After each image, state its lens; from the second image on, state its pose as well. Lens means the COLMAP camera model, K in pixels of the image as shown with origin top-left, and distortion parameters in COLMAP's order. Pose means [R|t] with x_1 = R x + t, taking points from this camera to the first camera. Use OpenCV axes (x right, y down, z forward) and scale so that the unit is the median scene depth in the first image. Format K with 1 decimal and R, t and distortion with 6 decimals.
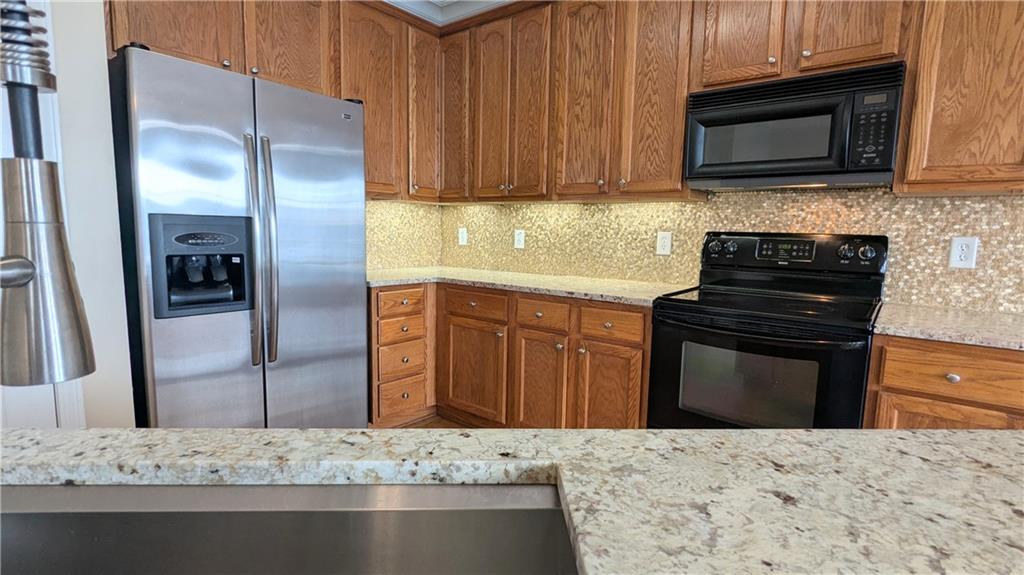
lens RADIAL K [[482.5, 0, 516.2], [0, 482.5, 306.7], [0, 0, 1]] dist [-0.003394, 0.002161]
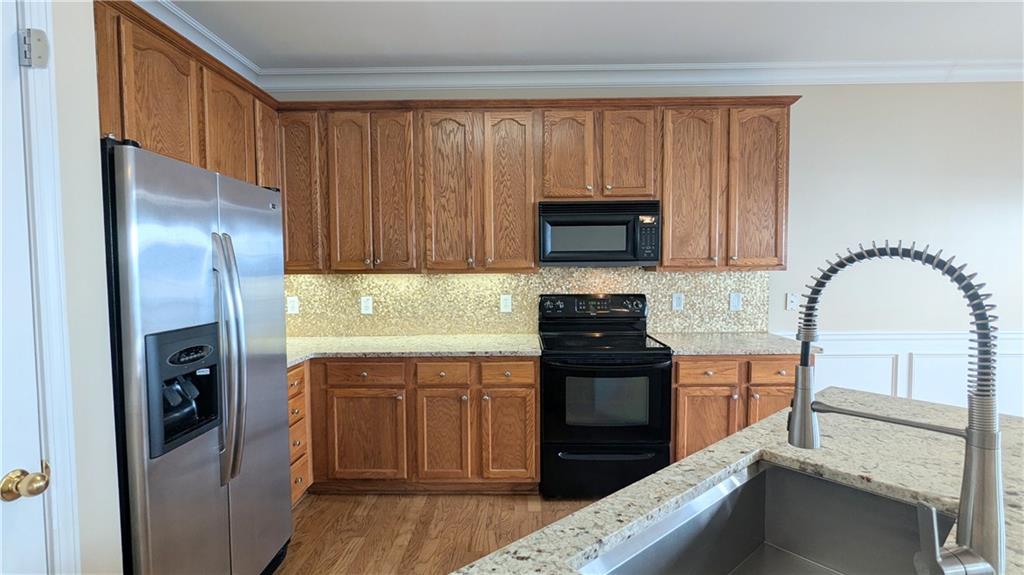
lens RADIAL K [[482.5, 0, 505.0], [0, 482.5, 292.4], [0, 0, 1]] dist [-0.003394, 0.002161]
pose [[0.792673, -0.064062, 0.606272, -0.599038], [0.119143, 0.991566, -0.051000, -0.117258], [-0.597892, 0.112659, 0.793620, -0.040676]]
